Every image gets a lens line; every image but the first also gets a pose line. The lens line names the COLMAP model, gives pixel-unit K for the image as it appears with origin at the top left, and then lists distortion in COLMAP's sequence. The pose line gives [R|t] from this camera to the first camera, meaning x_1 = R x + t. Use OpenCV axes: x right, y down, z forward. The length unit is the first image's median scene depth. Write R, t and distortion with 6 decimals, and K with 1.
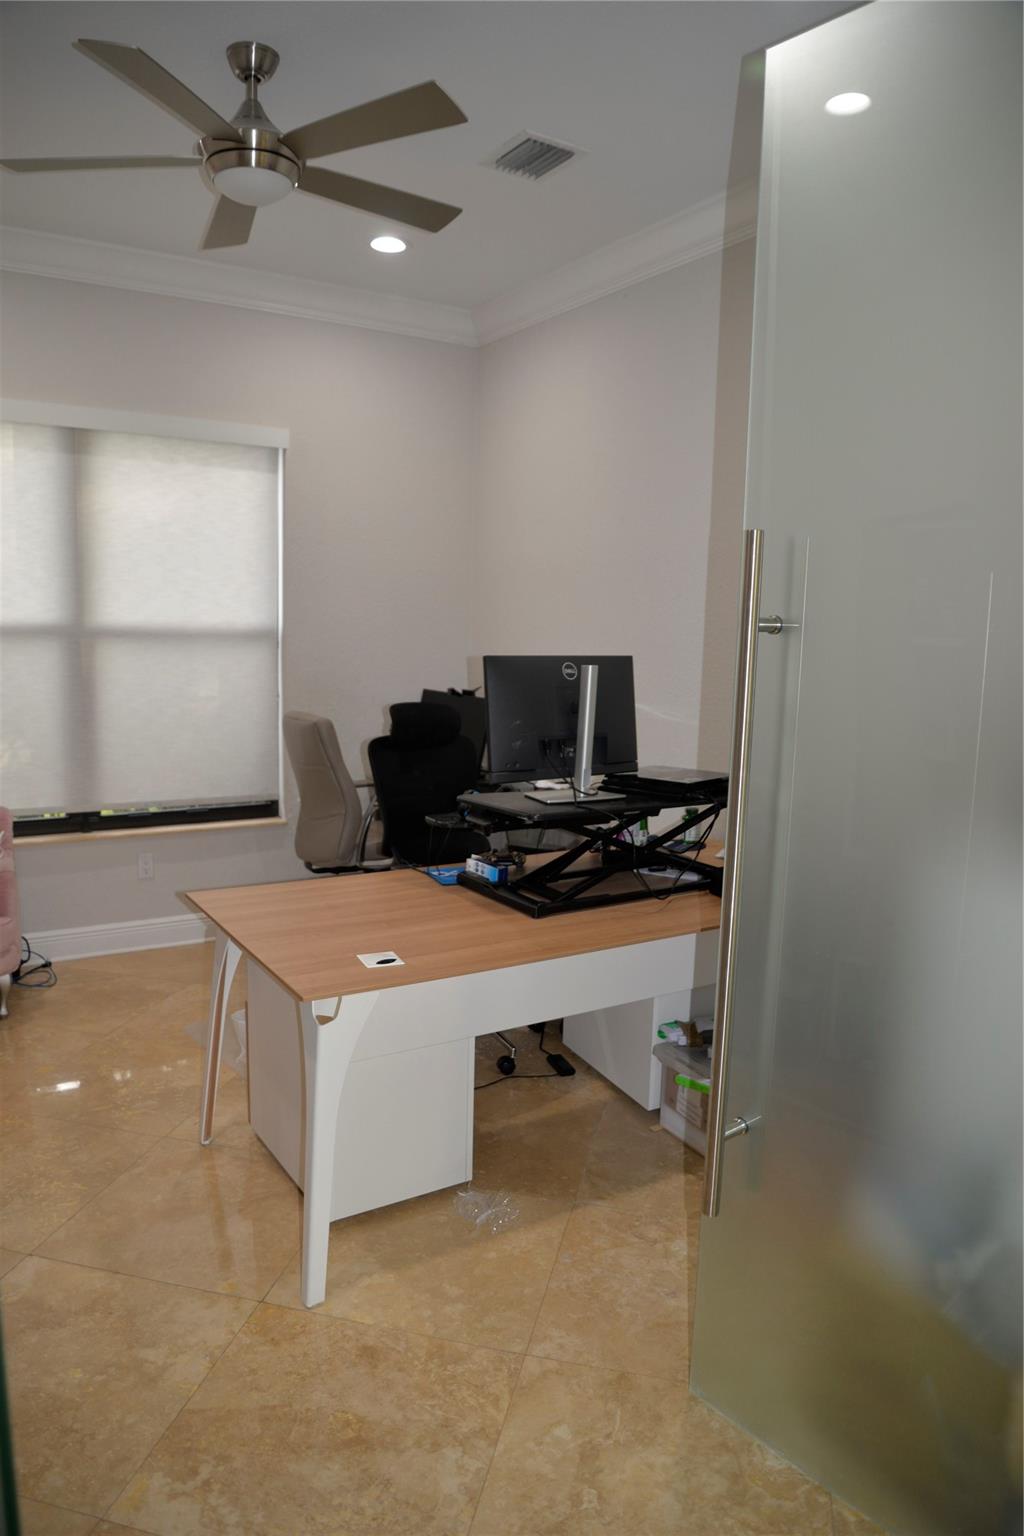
lens RADIAL K [[1055.1, 0, 512.0], [0, 1055.1, 768.0], [0, 0, 1]] dist [-0.070498, 0.024388]
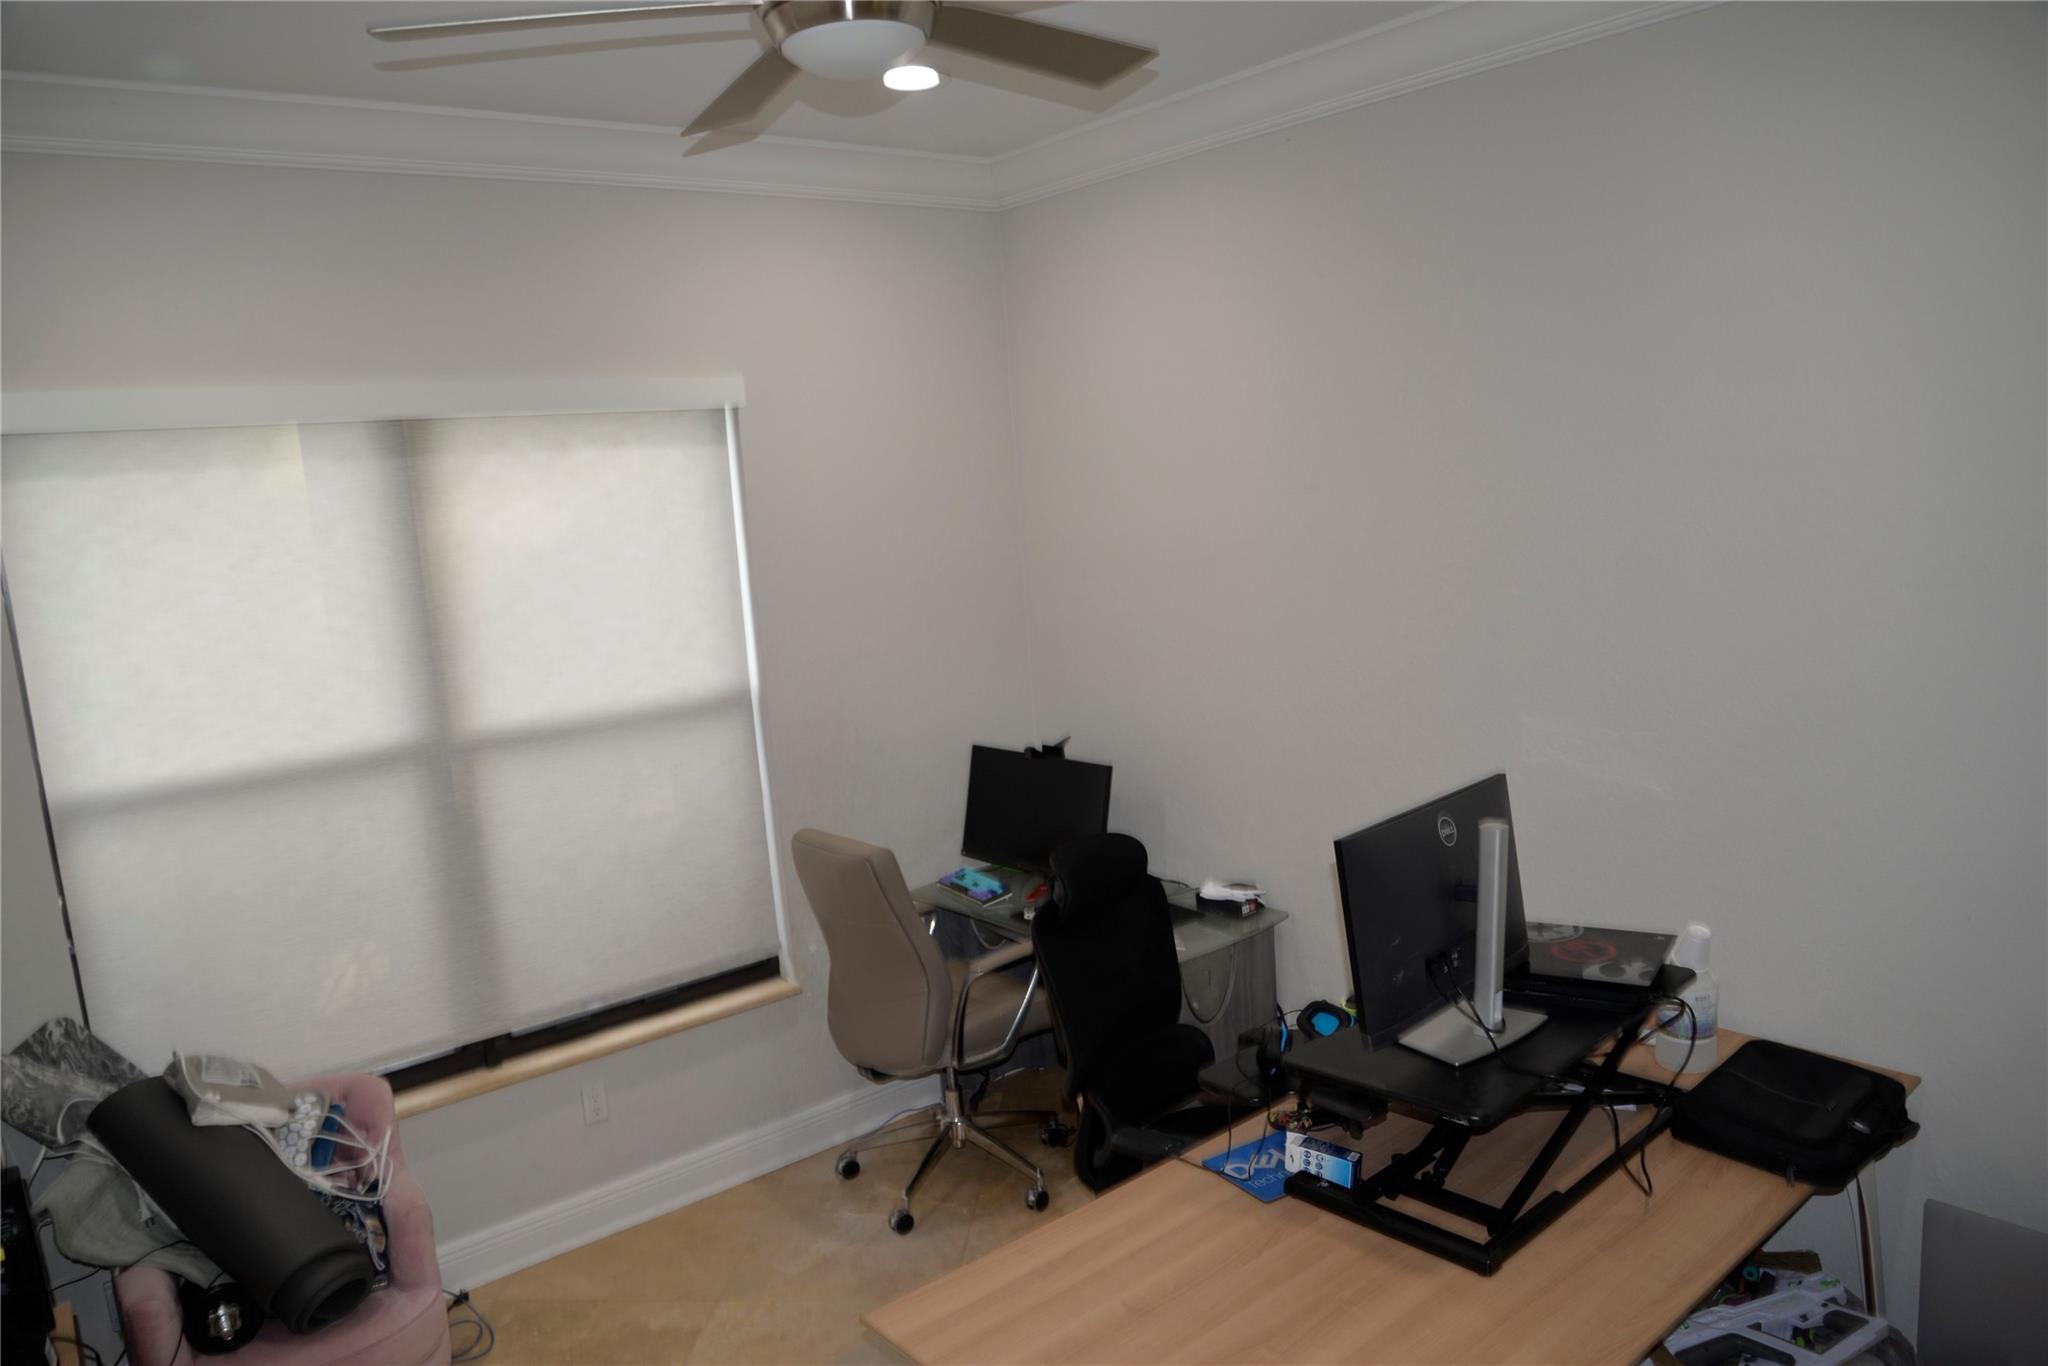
lens RADIAL K [[1406.8, 0, 1024.0], [0, 1406.8, 683.0], [0, 0, 1]] dist [-0.070498, 0.024388]
pose [[0.985593, -0.116824, 0.122302, -0.178019], [0.115770, 0.993152, 0.015712, -0.141989], [-0.123300, -0.001326, 0.992369, 0.158041]]
